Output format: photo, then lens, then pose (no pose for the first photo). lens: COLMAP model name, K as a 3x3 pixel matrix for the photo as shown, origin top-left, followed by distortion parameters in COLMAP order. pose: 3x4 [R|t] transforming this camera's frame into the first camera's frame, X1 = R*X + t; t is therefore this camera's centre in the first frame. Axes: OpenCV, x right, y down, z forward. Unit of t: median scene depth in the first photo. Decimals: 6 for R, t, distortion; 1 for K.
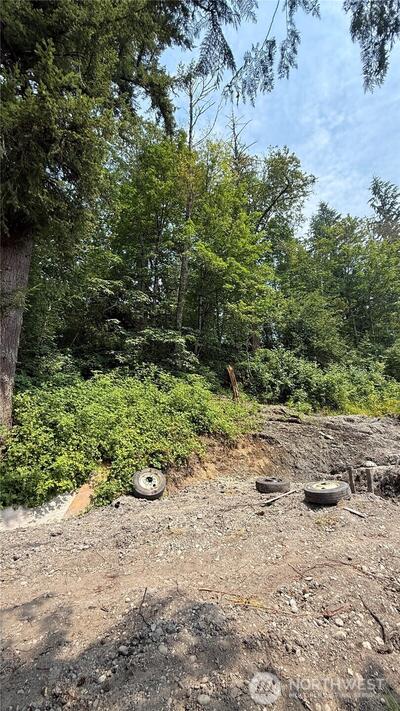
lens RADIAL K [[280.1, 0, 201.6], [0, 280.1, 354.3], [0, 0, 1]] dist [-0.004106, -0.000101]
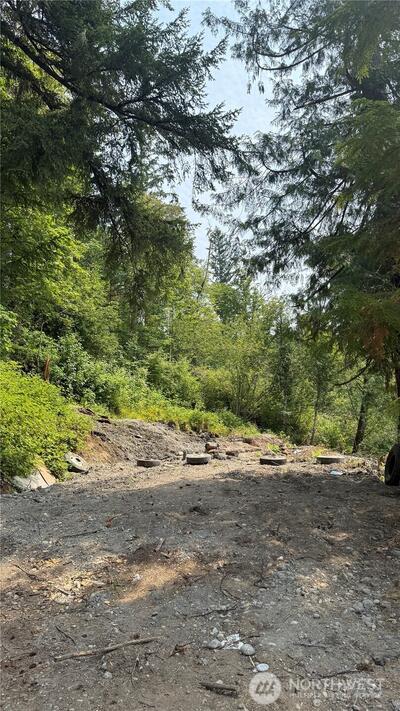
lens RADIAL K [[496.1, 0, 201.3], [0, 496.1, 360.9], [0, 0, 1]] dist [0.049648, -0.061232]
pose [[0.634187, 0.144610, 0.759536, -0.722378], [-0.213089, 0.976999, -0.008091, -0.031284], [-0.743236, -0.156717, 0.650415, -0.343384]]
